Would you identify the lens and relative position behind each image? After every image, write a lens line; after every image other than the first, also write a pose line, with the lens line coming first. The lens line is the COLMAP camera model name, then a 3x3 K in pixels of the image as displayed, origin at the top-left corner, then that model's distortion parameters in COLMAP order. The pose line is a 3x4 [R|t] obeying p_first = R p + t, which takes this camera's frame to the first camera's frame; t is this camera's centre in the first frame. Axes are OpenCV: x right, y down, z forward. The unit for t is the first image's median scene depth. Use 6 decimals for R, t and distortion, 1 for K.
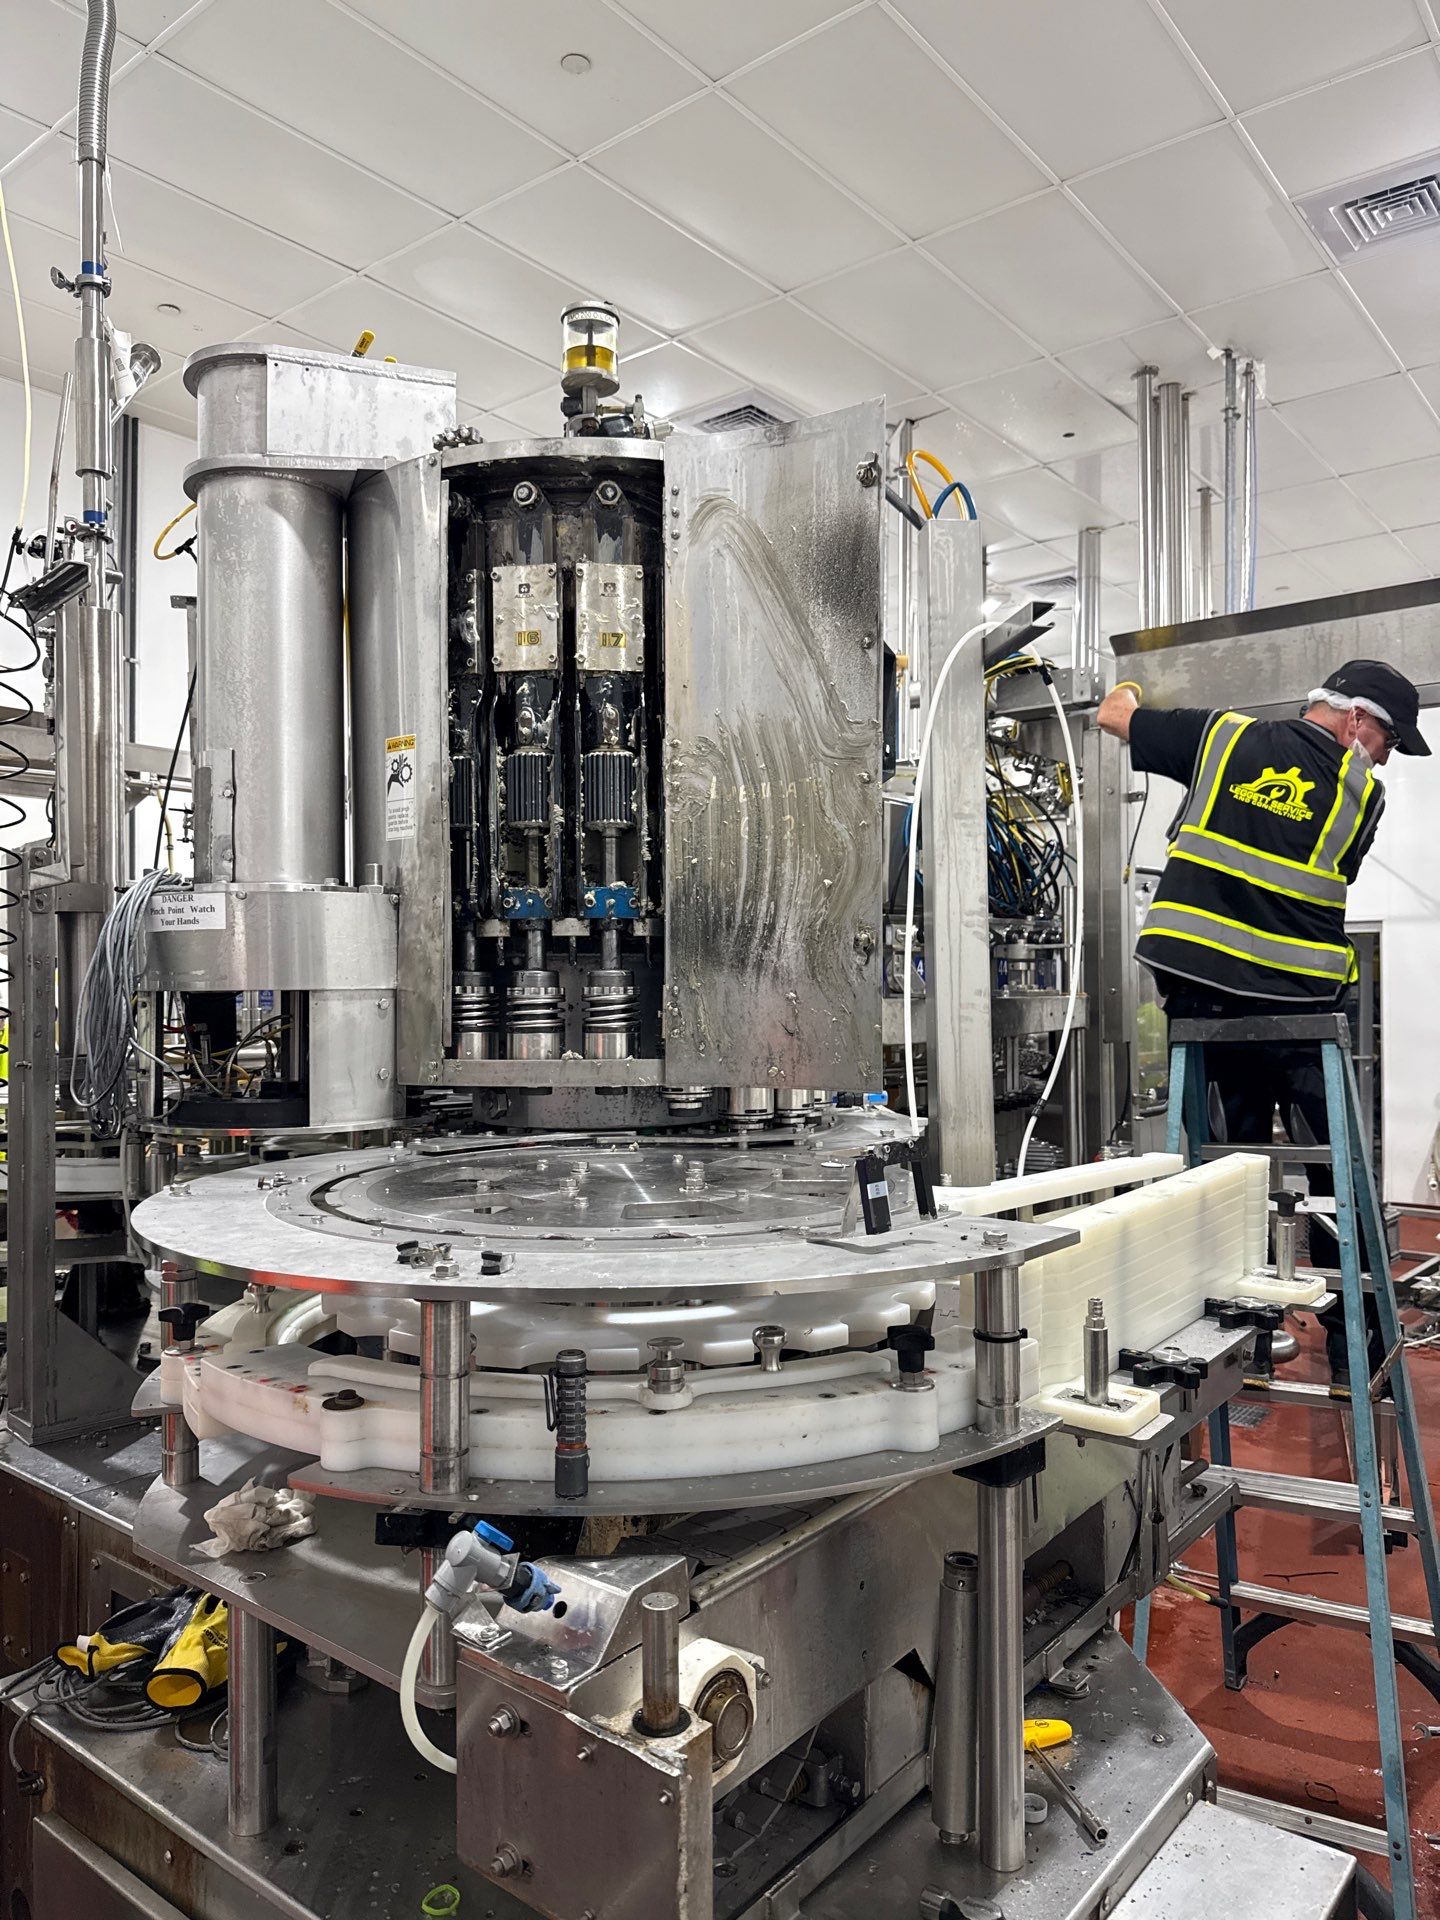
lens RADIAL K [[1339.1, 0, 720.0], [0, 1339.1, 960.0], [0, 0, 1]] dist [0.076261, -0.122370]
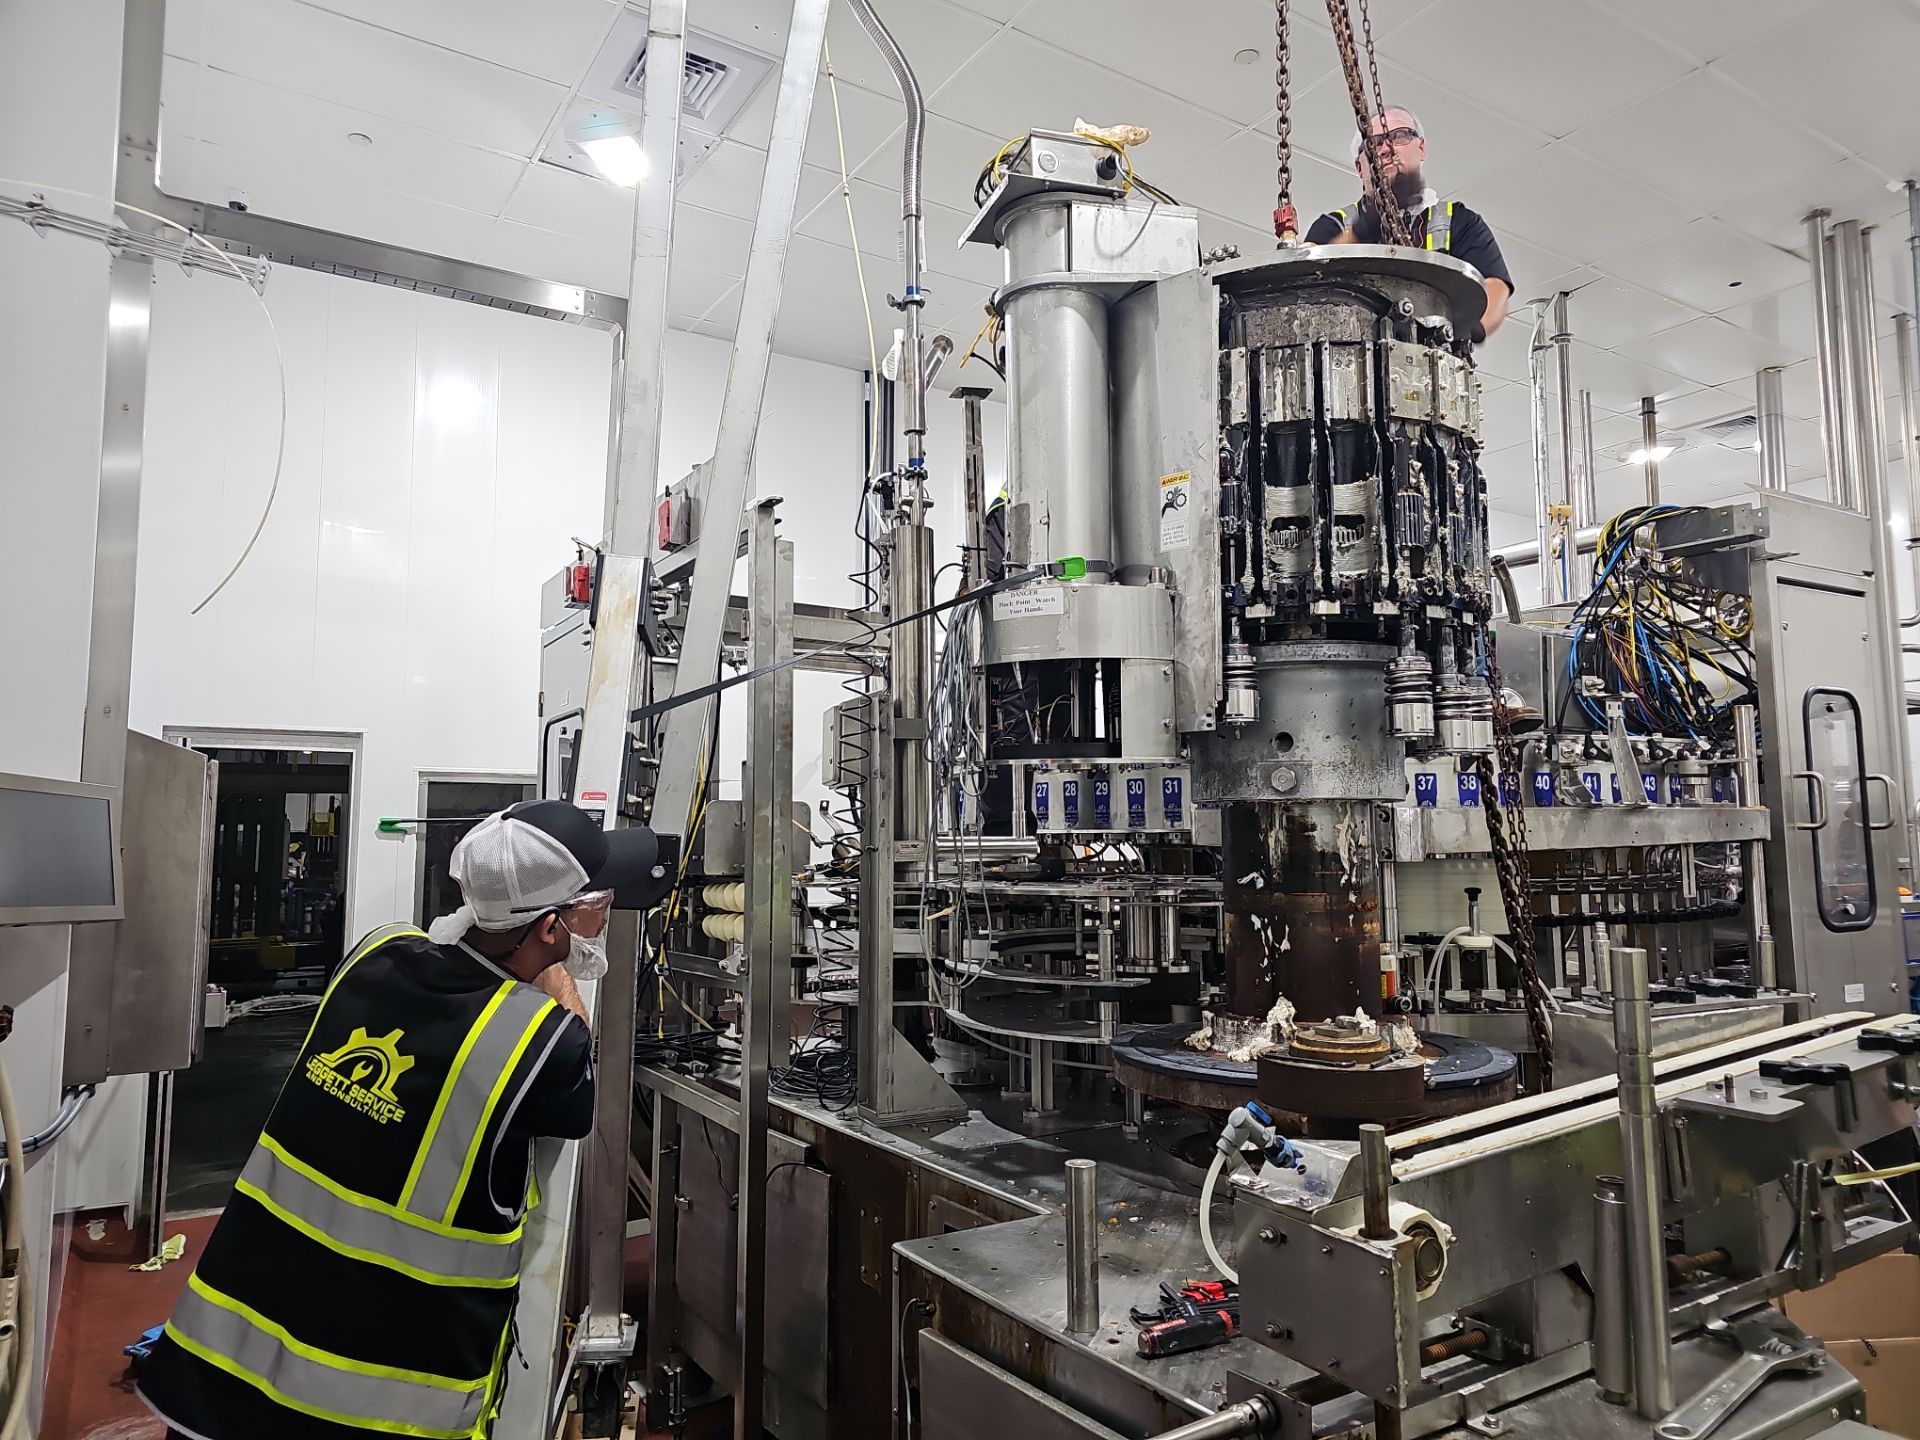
lens RADIAL K [[1206.8, 0, 960.0], [0, 1206.8, 720.0], [0, 0, 1]] dist [-0.040216, 0.028076]
pose [[0.940289, -0.031124, -0.338952, -0.003975], [0.006279, 0.997227, -0.074149, 0.028041], [0.340320, 0.067593, 0.937877, -0.120304]]
